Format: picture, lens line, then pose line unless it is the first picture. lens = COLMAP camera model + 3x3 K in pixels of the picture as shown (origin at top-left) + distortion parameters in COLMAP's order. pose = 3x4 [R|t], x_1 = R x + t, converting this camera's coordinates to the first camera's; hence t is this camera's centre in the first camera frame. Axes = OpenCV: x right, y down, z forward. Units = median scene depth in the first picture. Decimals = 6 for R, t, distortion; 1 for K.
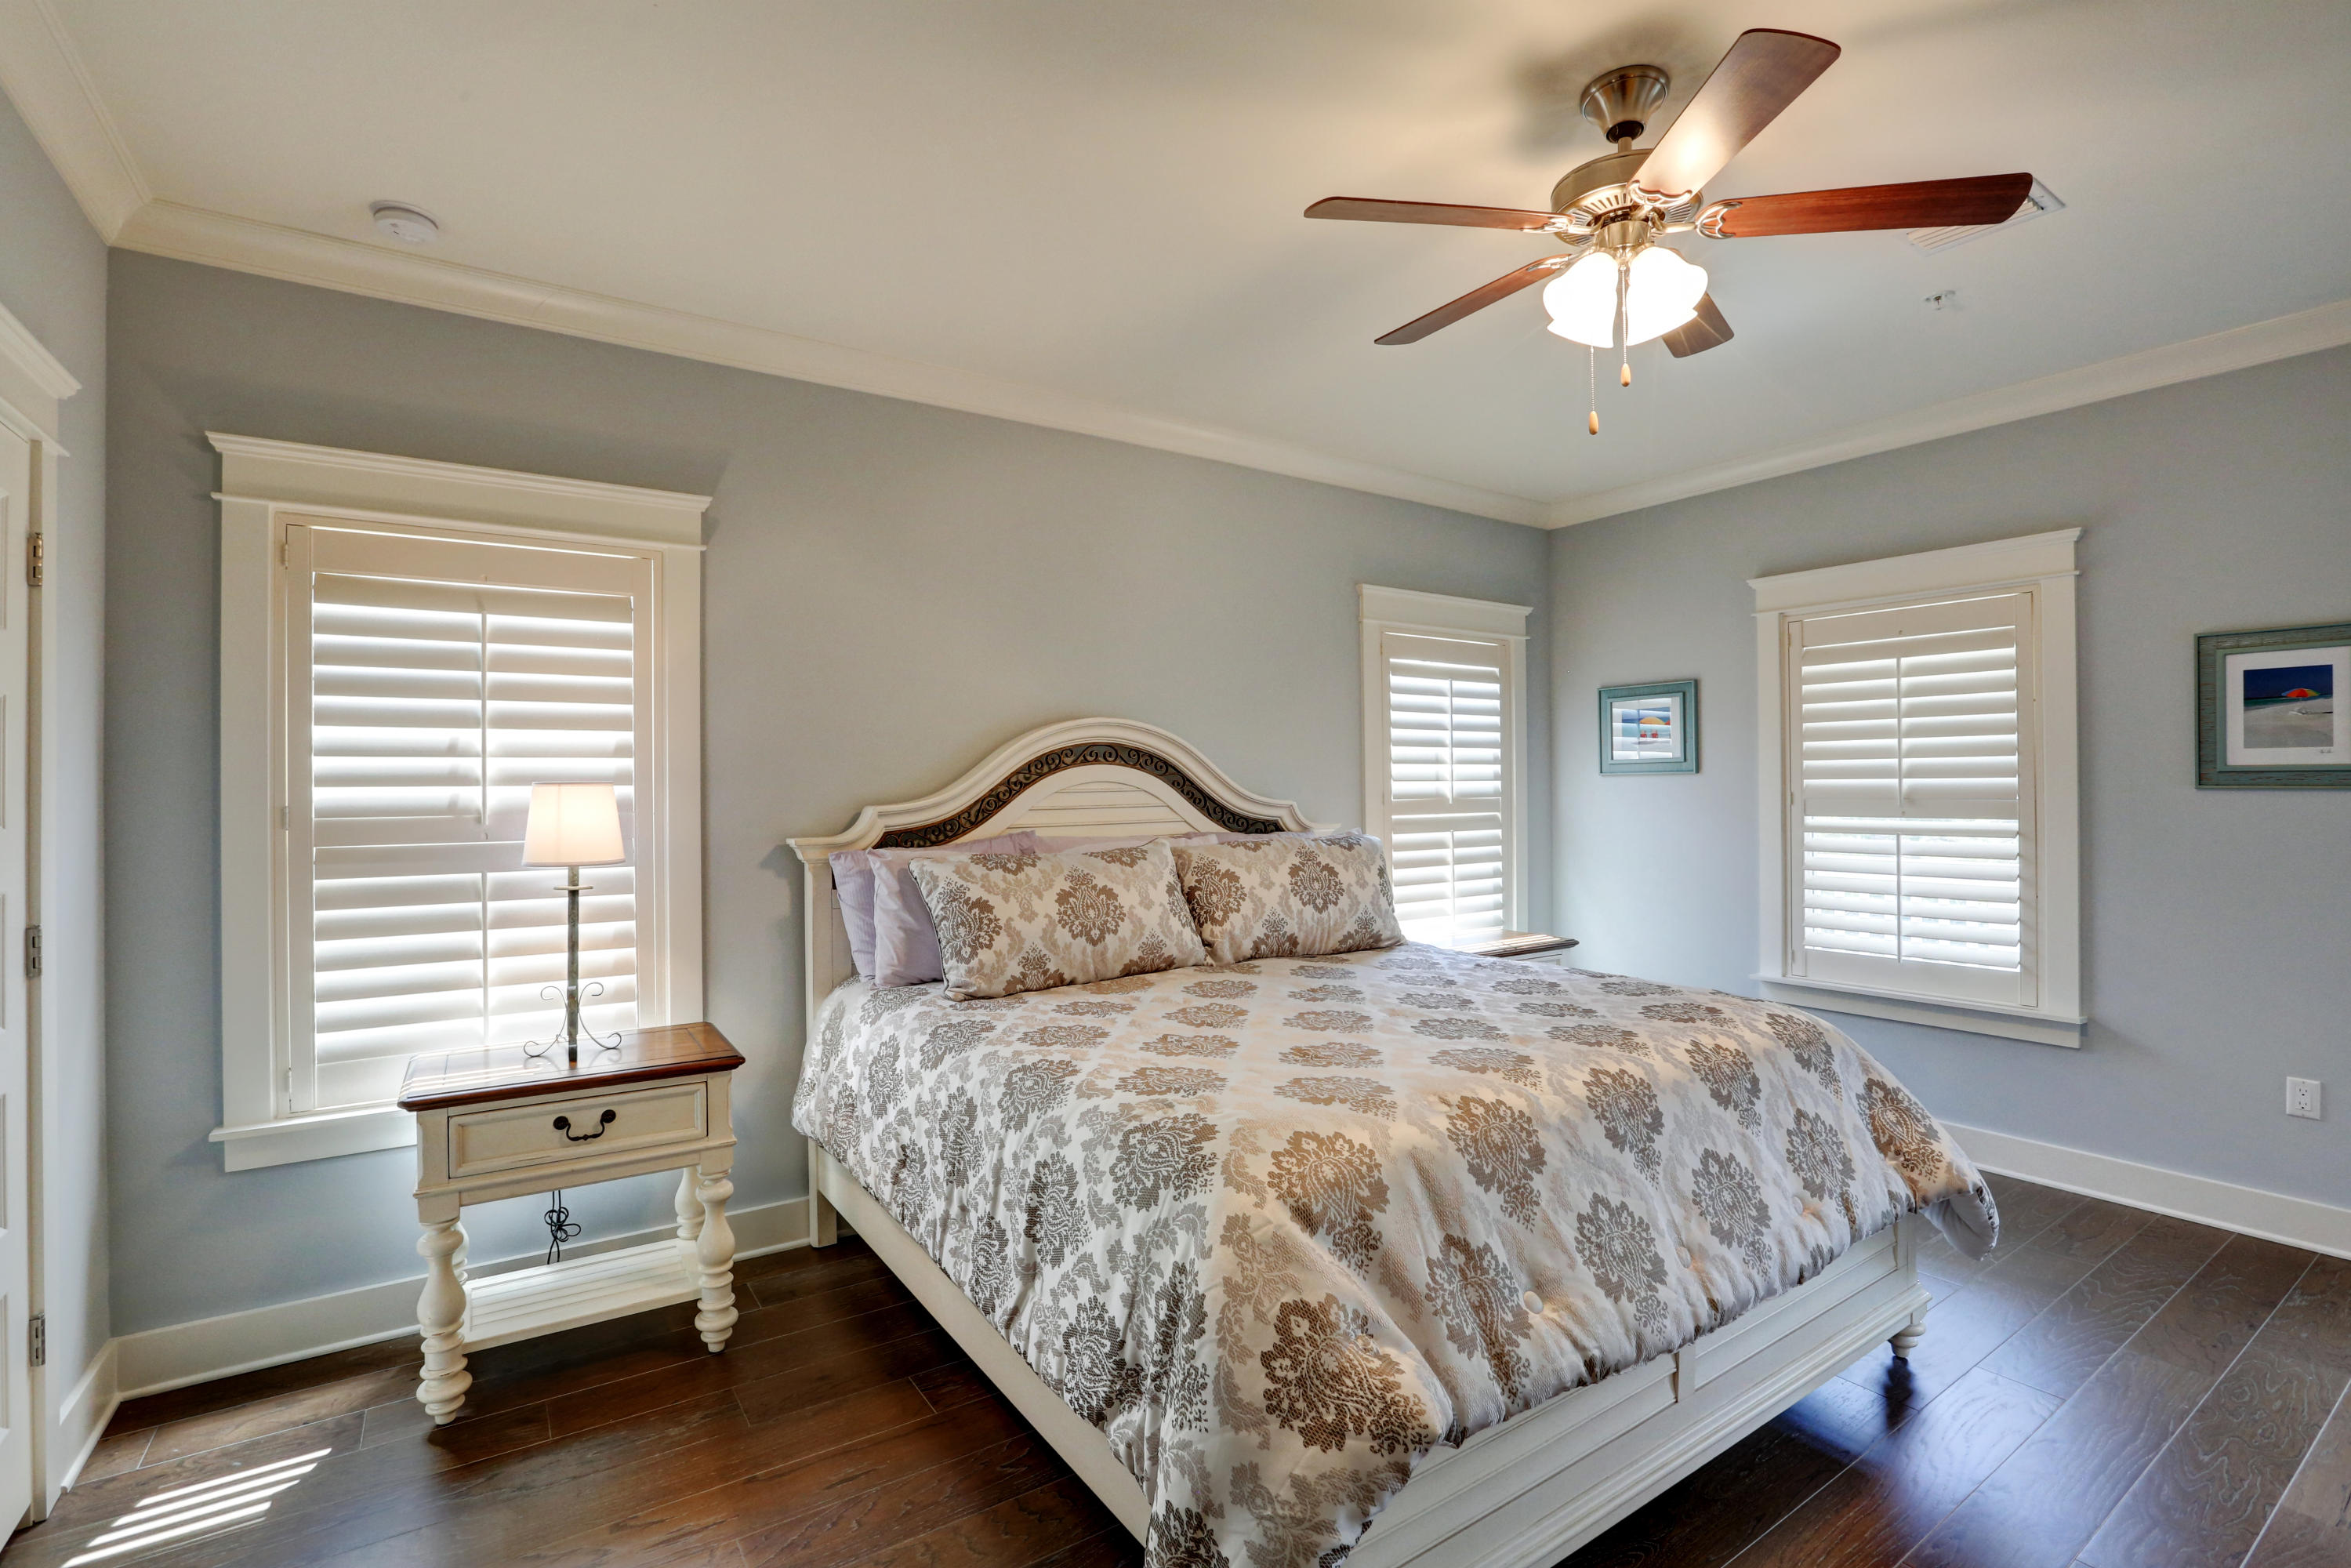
lens RADIAL K [[1086.0, 0, 1167.6], [0, 1086.0, 779.8], [0, 0, 1]] dist [-0.055955, 0.021930]
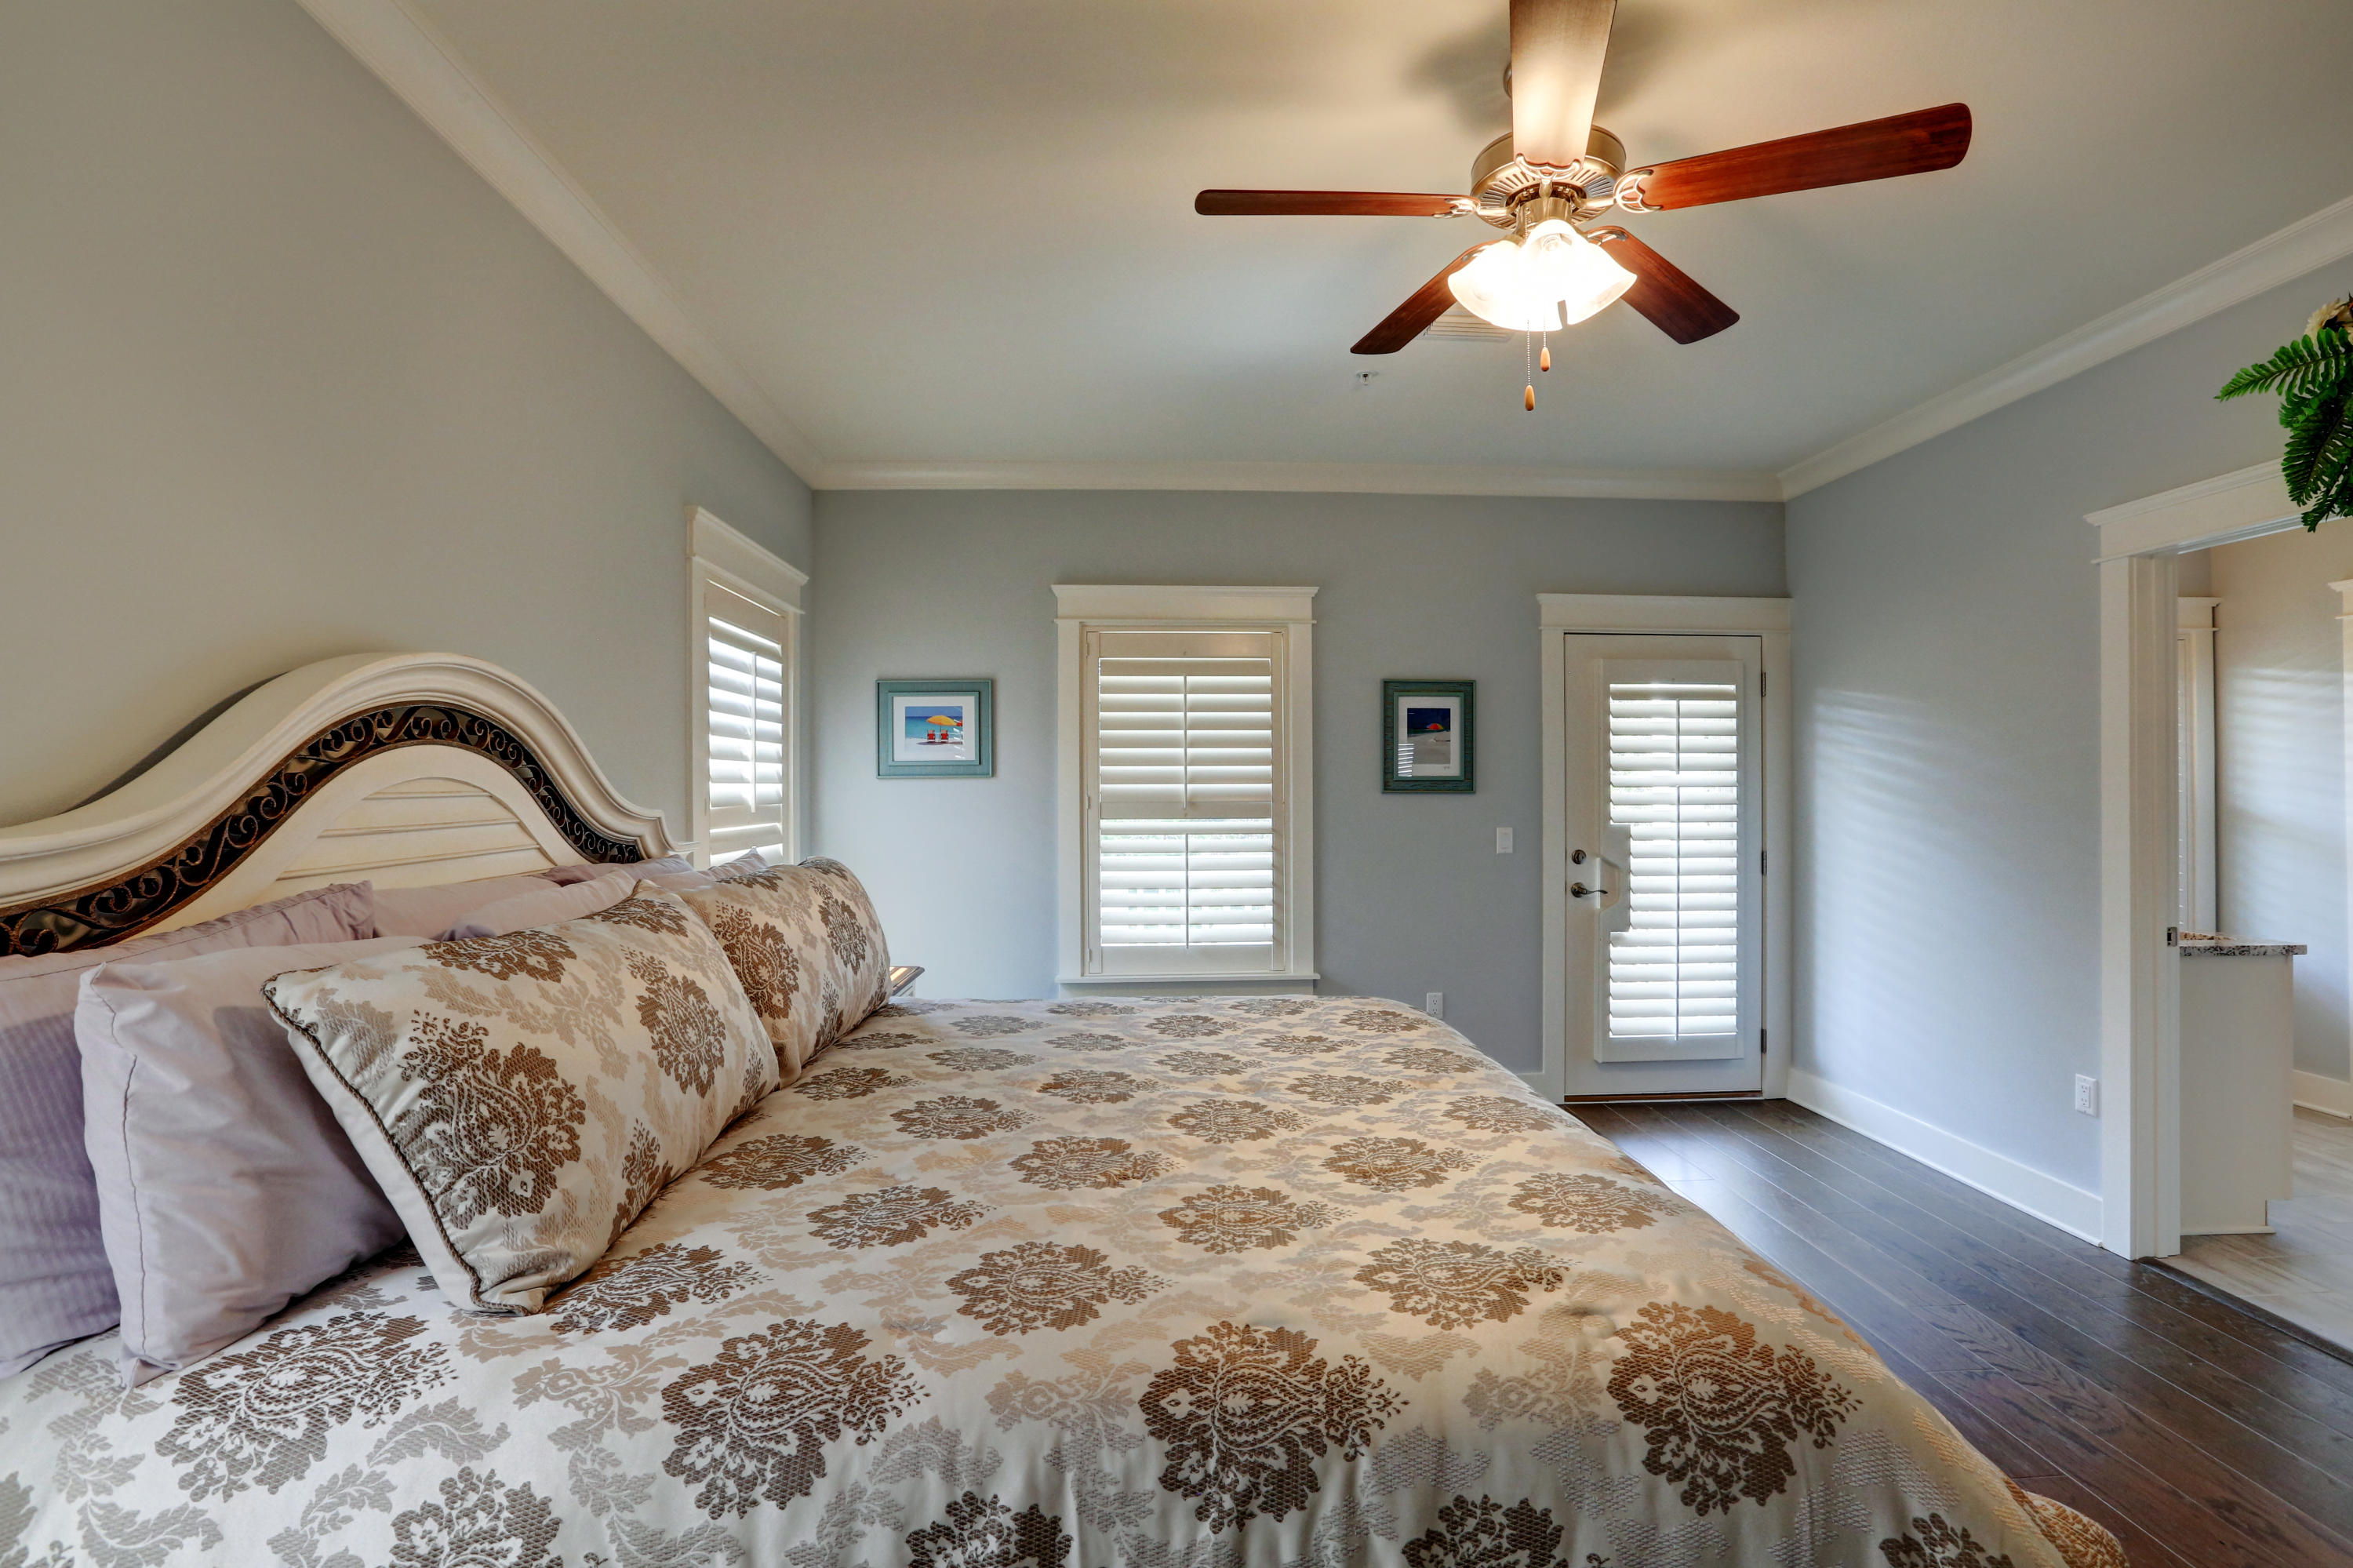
lens RADIAL K [[1086.9, 0, 1168.6], [0, 1086.9, 779.8], [0, 0, 1]] dist [-0.055955, 0.021930]
pose [[0.514719, 0.010913, 0.857290, -0.310660], [-0.006327, 0.999940, -0.008930, 0.004830], [-0.857336, -0.000827, 0.514757, 0.438491]]
